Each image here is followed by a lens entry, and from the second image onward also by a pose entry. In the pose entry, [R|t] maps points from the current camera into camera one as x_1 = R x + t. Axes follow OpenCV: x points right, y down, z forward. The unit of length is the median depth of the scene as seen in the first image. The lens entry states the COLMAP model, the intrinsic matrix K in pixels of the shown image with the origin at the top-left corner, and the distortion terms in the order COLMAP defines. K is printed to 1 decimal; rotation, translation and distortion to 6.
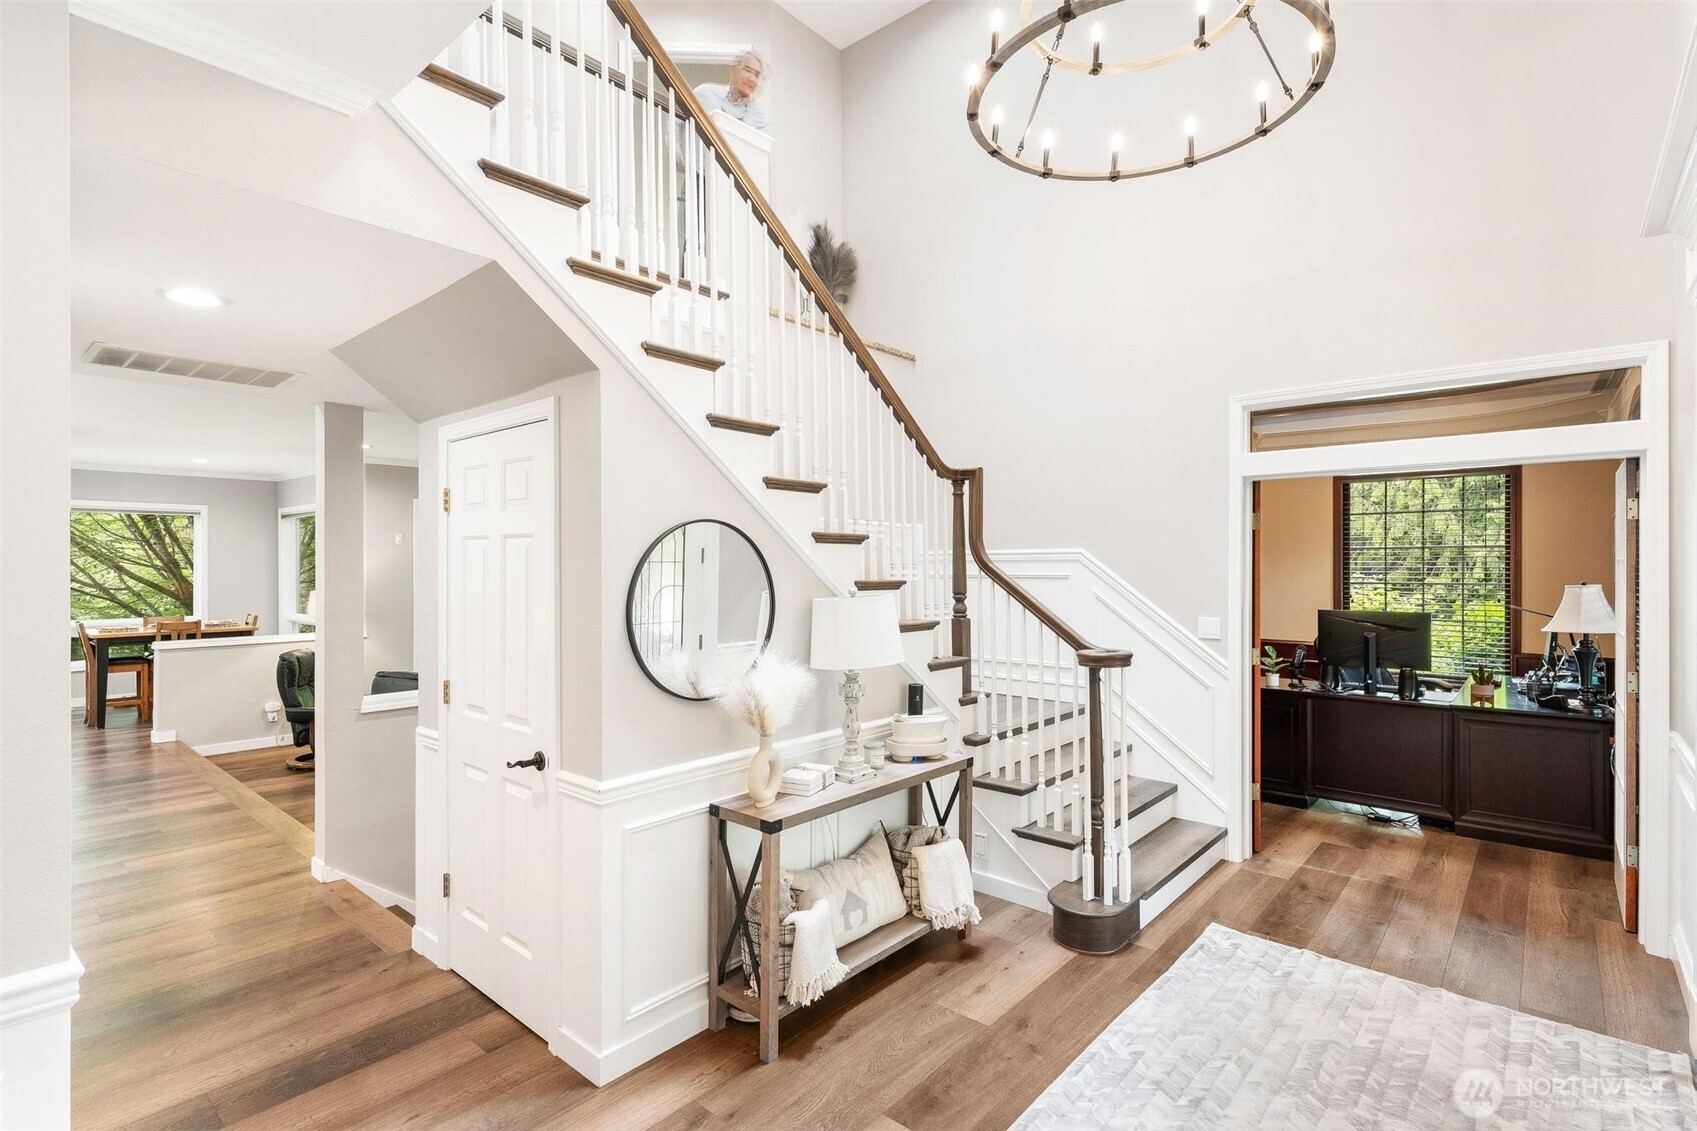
lens RADIAL K [[816.5, 0, 857.8], [0, 816.5, 559.7], [0, 0, 1]] dist [-0.002236, 0.001577]
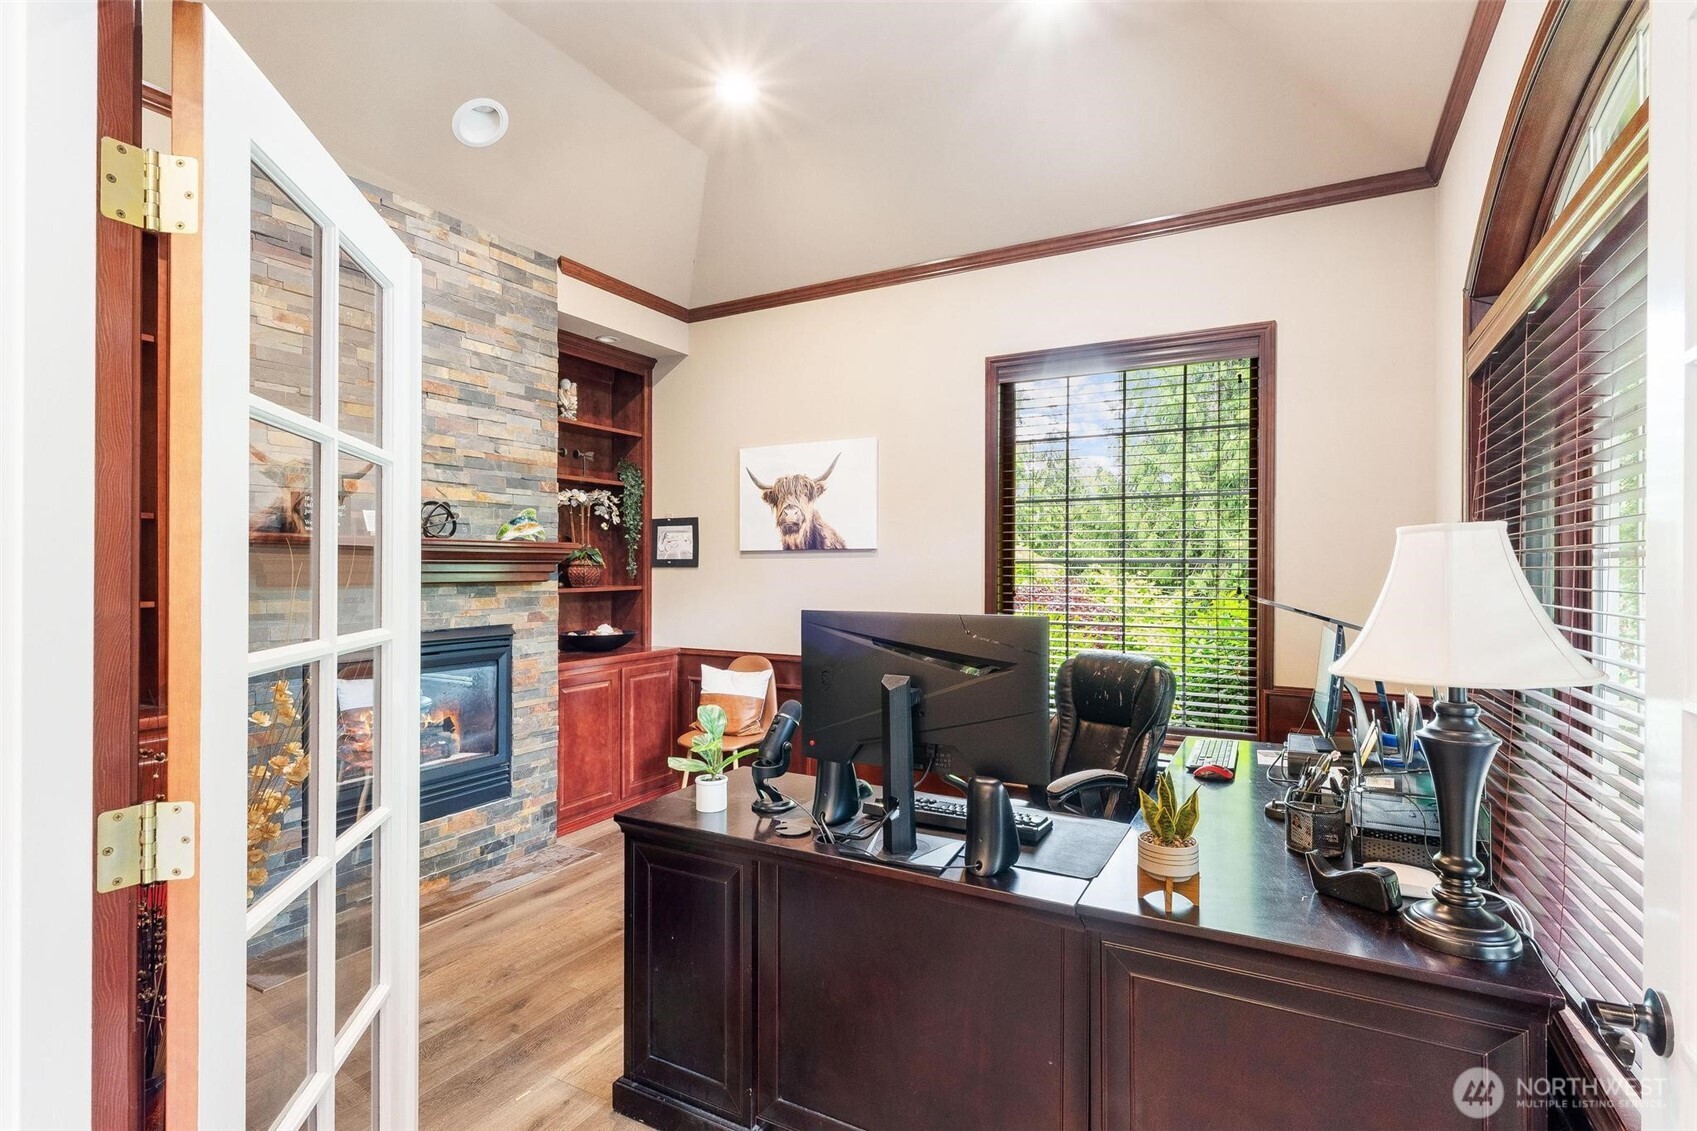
lens RADIAL K [[816.5, 0, 855.6], [0, 816.5, 564.3], [0, 0, 1]] dist [-0.002236, 0.001577]
pose [[0.978032, 0.001389, 0.208449, 0.509904], [-0.002200, 0.999991, 0.003658, 0.038100], [-0.208442, -0.004037, 0.978026, 0.629249]]
